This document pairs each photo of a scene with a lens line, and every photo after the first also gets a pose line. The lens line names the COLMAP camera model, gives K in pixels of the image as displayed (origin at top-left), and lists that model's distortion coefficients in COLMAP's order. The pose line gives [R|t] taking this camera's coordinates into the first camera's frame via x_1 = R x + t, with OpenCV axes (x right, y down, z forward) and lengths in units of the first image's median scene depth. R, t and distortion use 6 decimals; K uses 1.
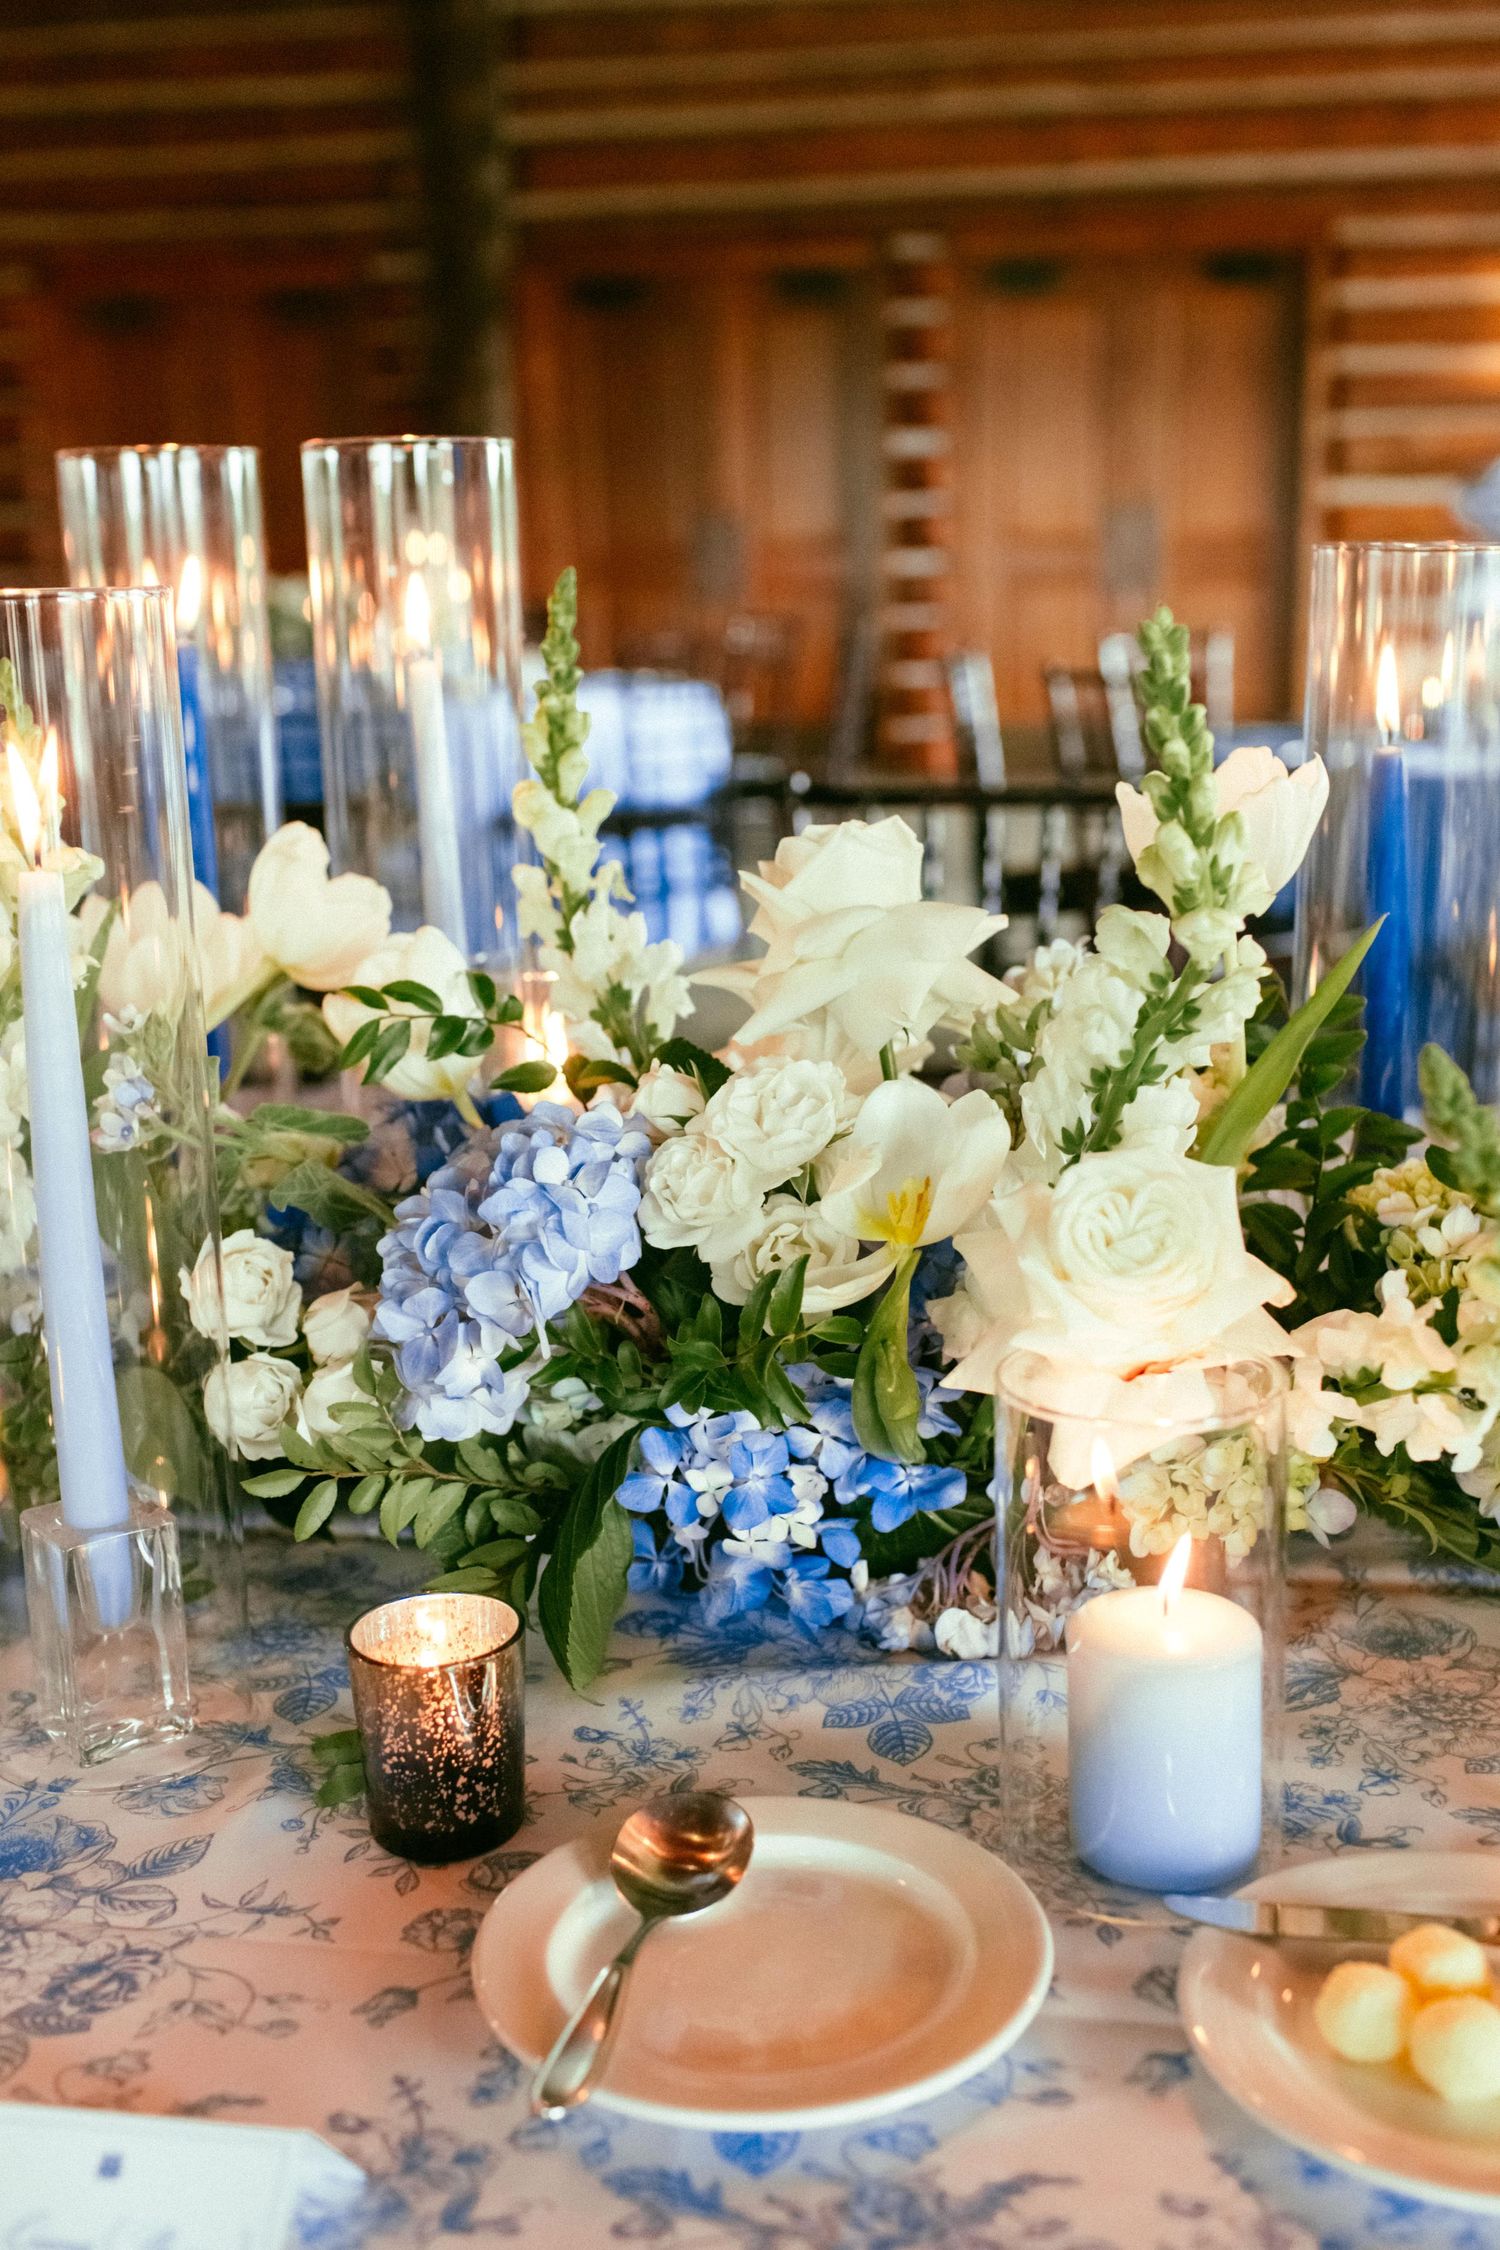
lens RADIAL K [[2444.9, 0, 741.9], [0, 2444.9, 1134.3], [0, 0, 1]] dist [-0.001702, 0.000000]
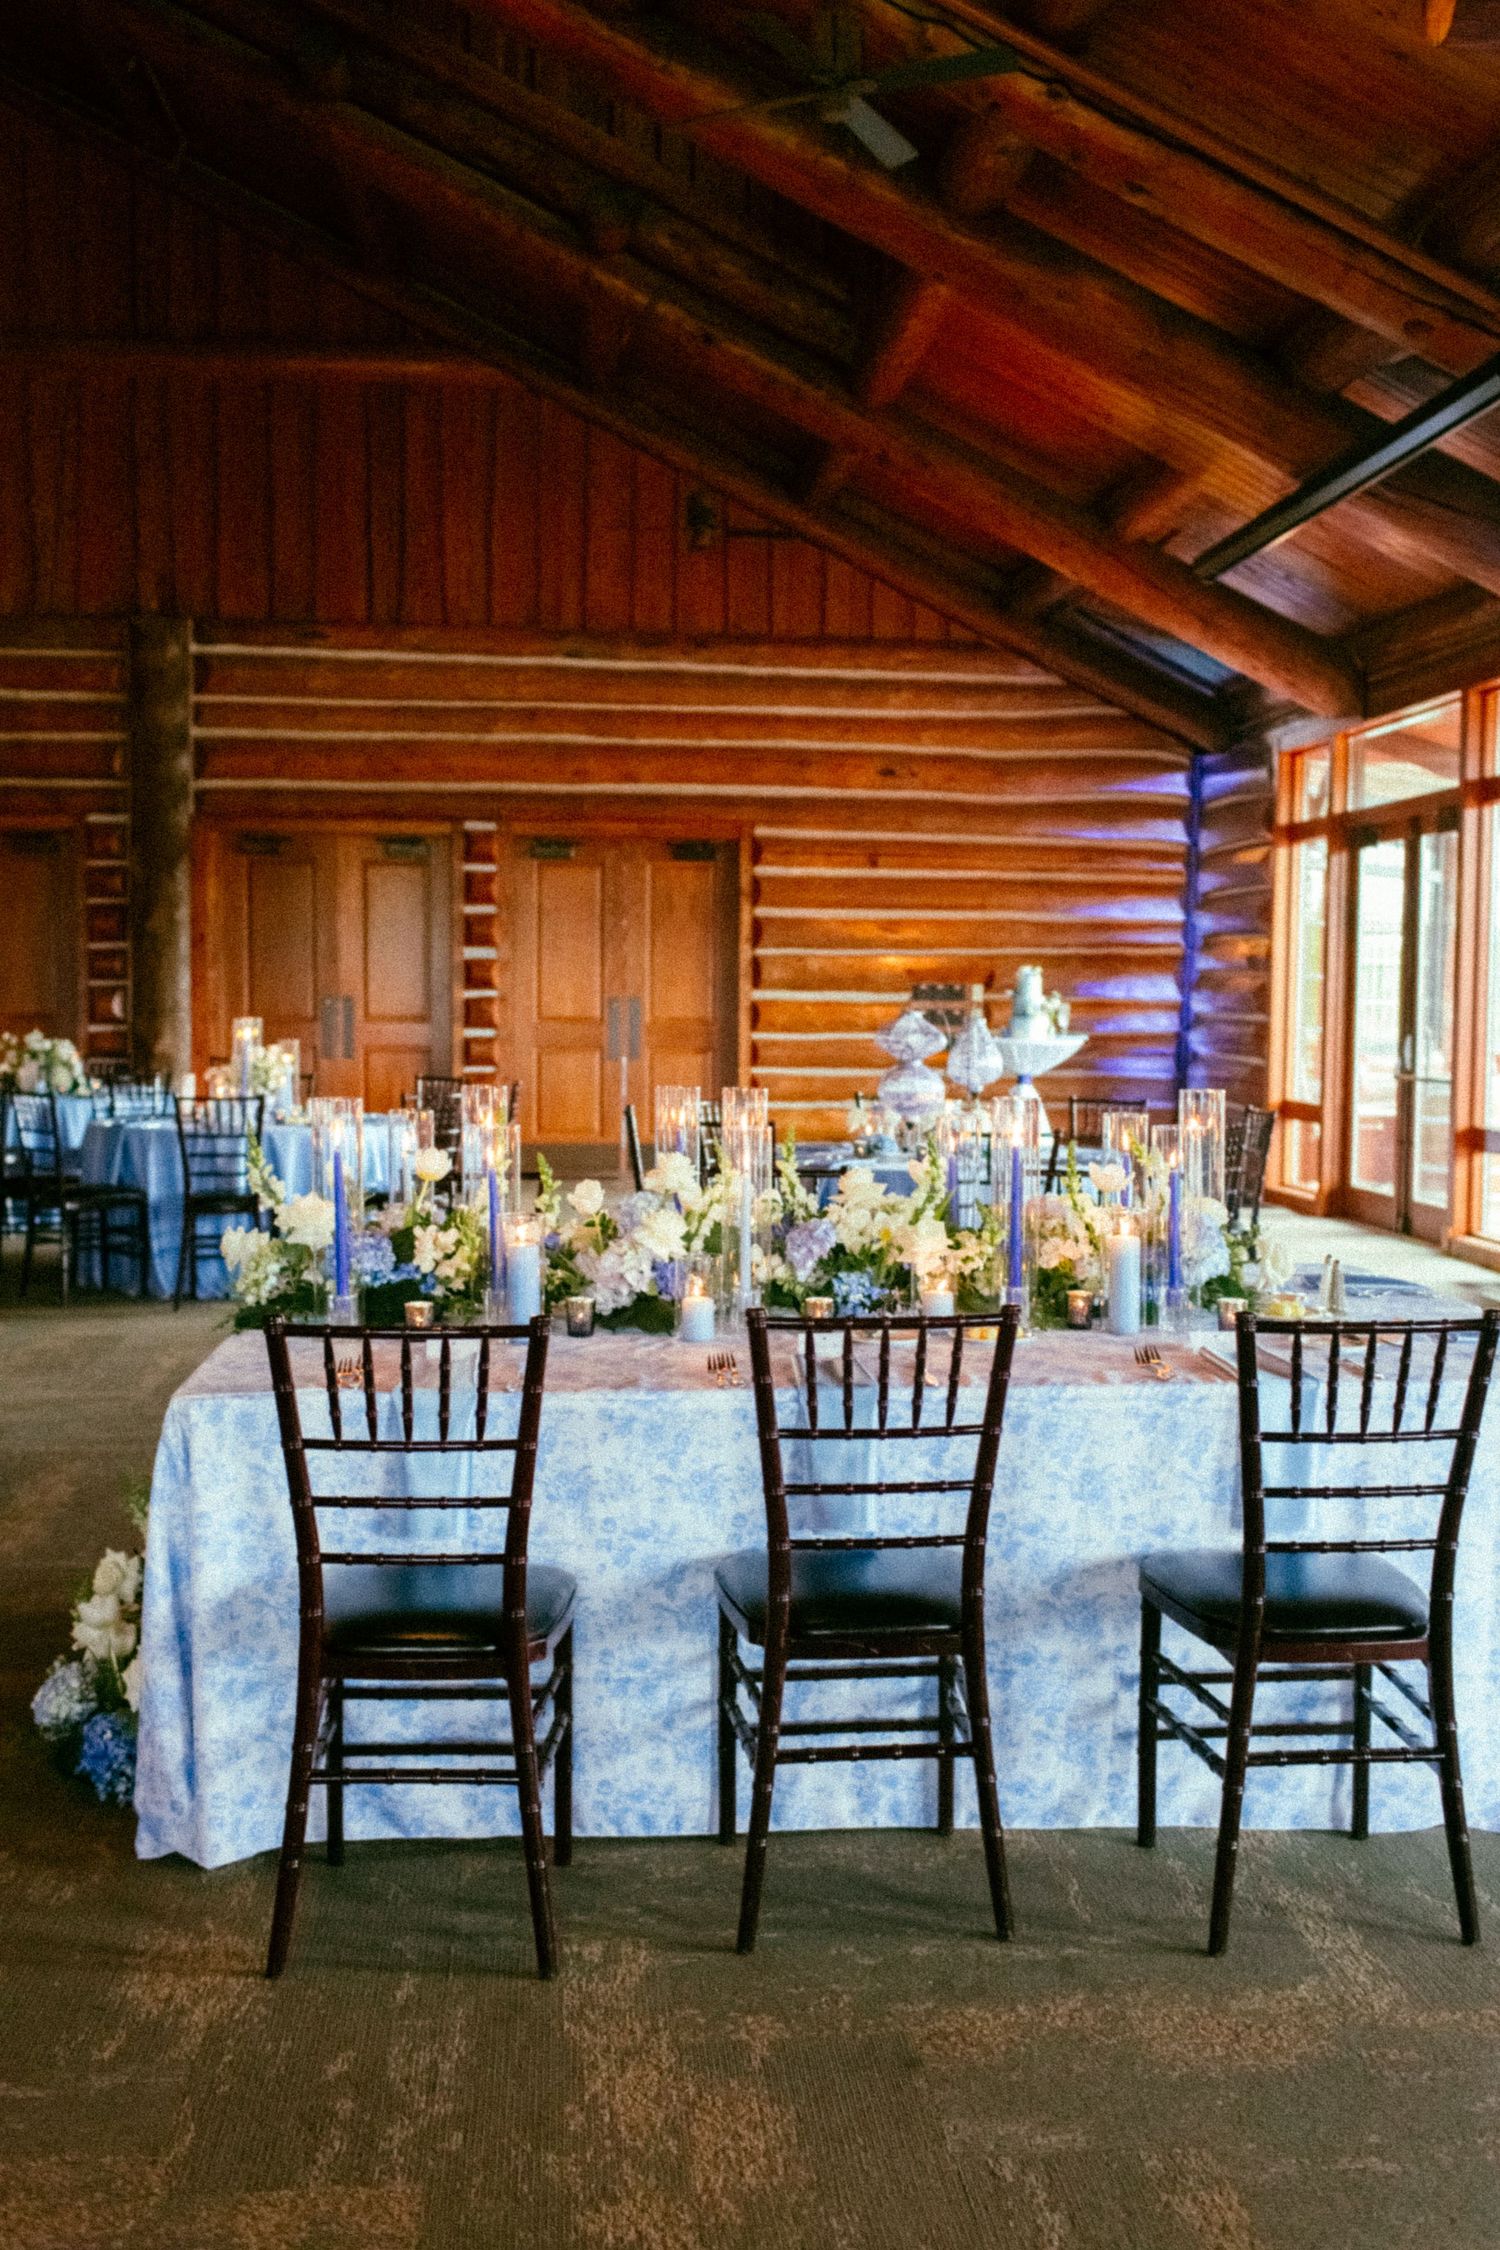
lens RADIAL K [[2178.7, 0, 760.7], [0, 2178.7, 1138.5], [0, 0, 1]] dist [0.000242, 0.000000]
pose [[0.964451, 0.011579, 0.264007, -1.438916], [0.032660, 0.986158, -0.162561, 0.580816], [-0.262235, 0.165405, 0.950723, -3.511038]]
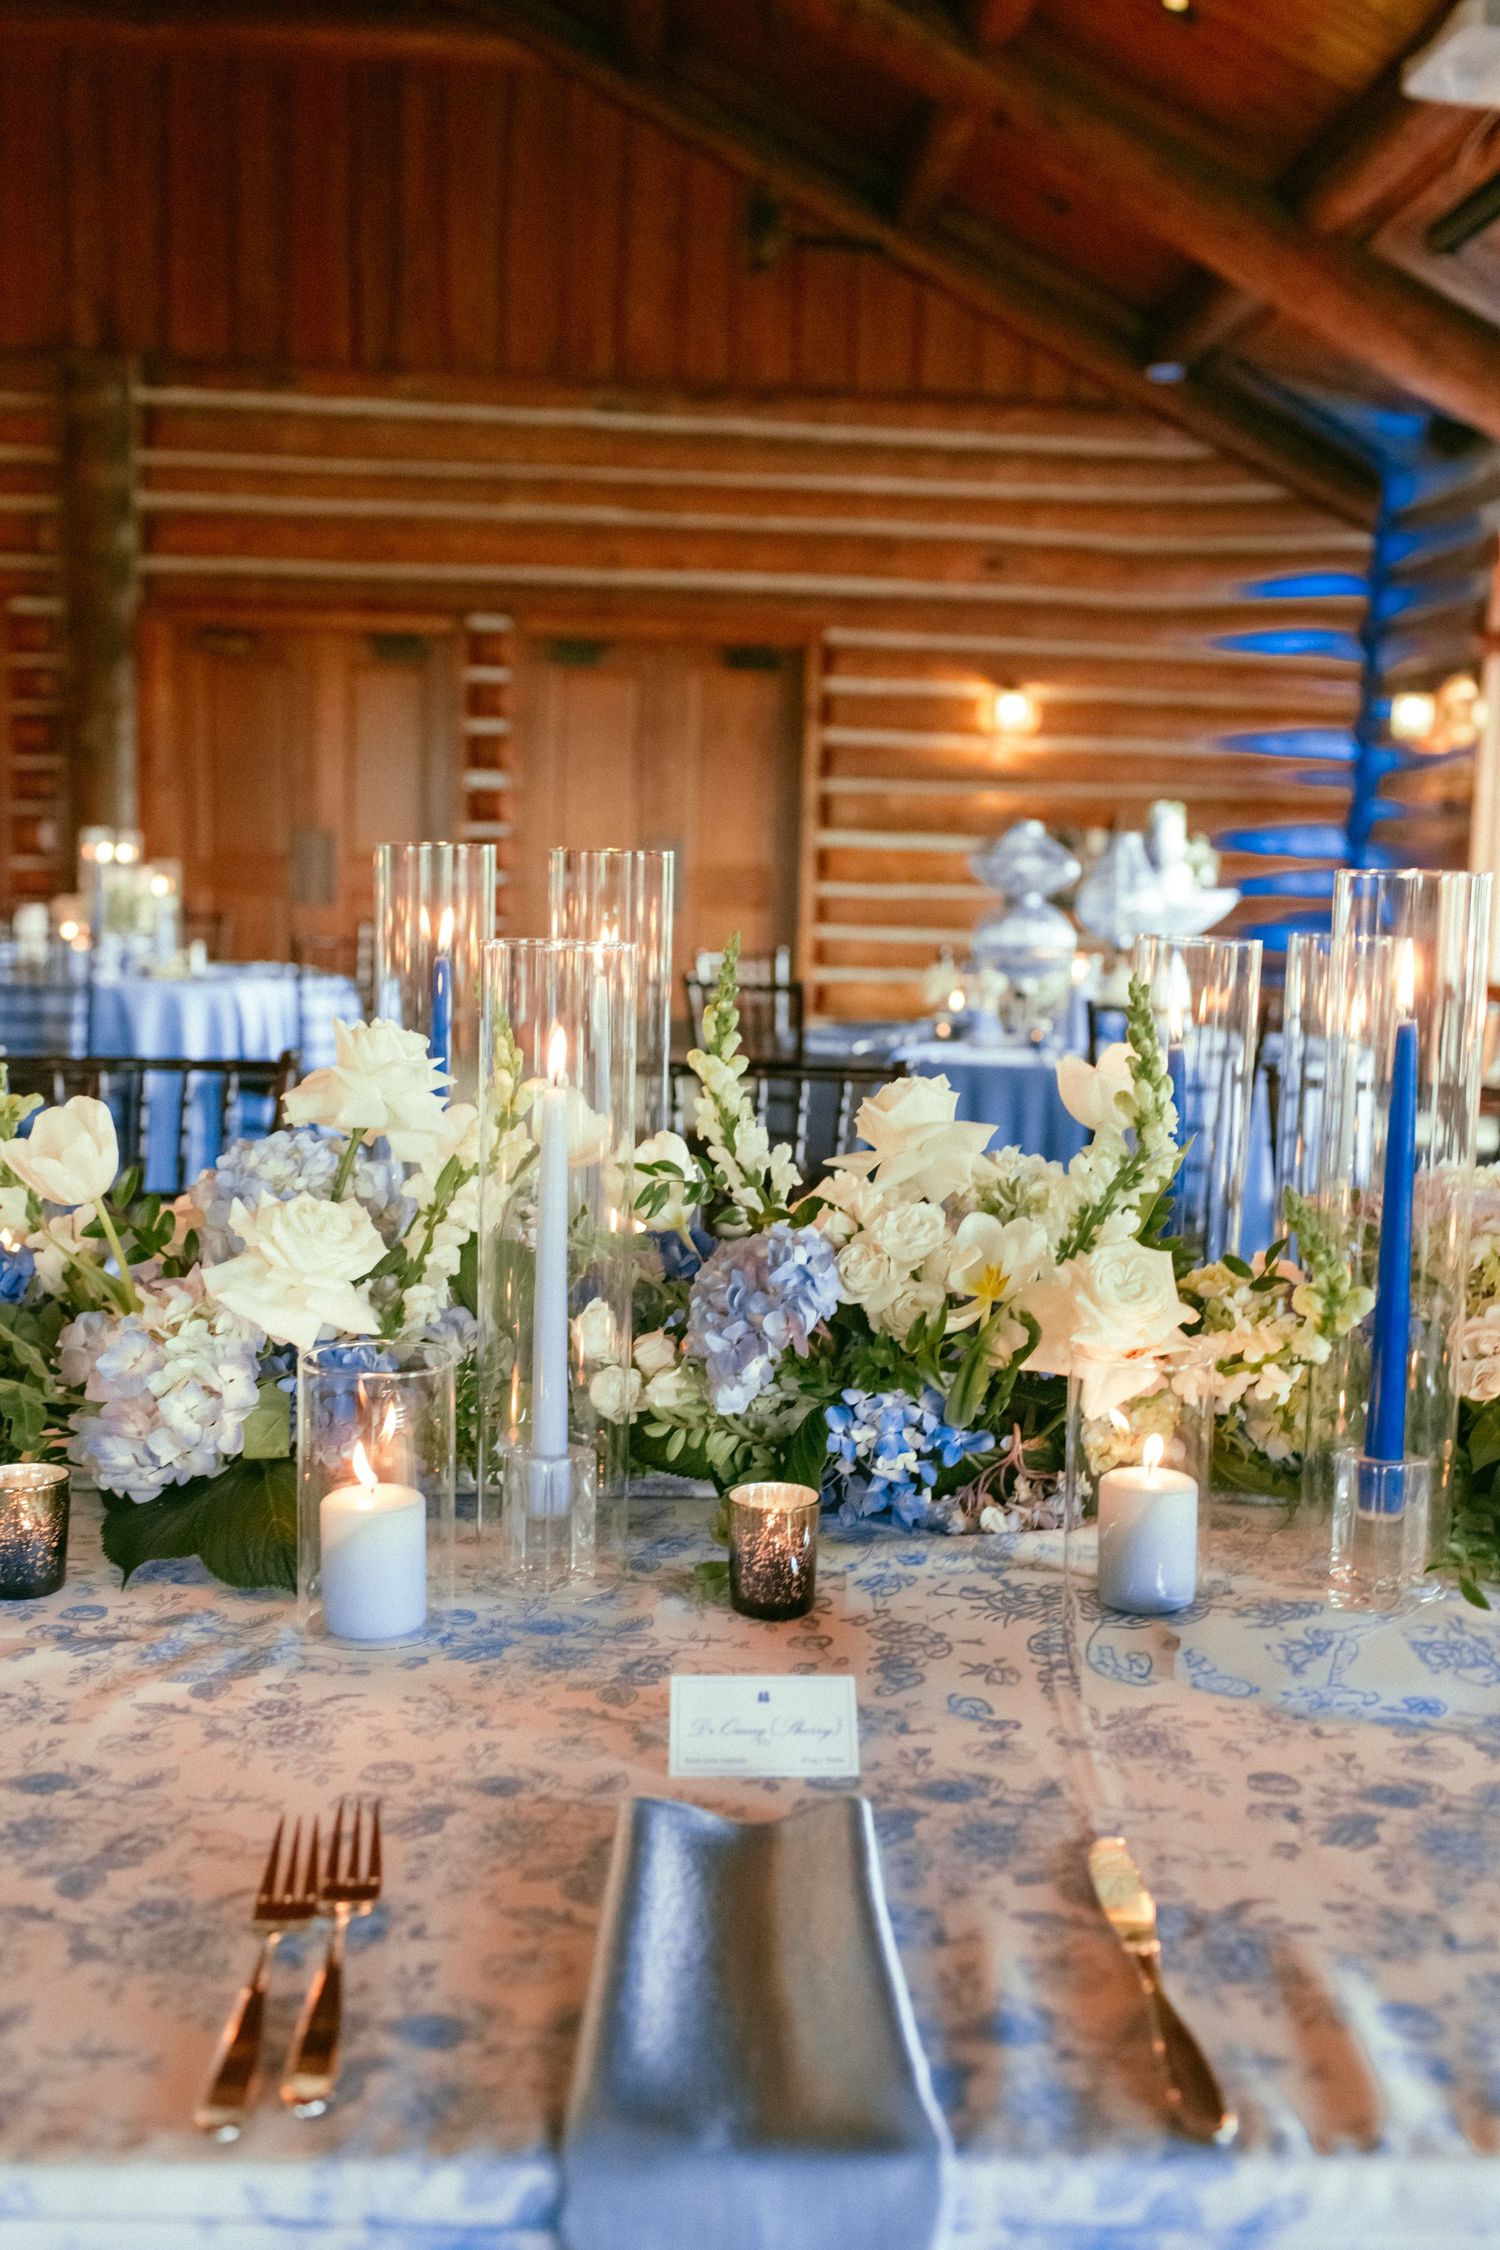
lens RADIAL K [[2178.7, 0, 756.9], [0, 2178.7, 1104.6], [0, 0, 1]] dist [0.000242, 0.000000]
pose [[0.974368, 0.024936, 0.223574, -0.448716], [0.003017, 0.992300, -0.123823, 0.096140], [-0.224940, 0.121323, 0.966790, -0.561803]]
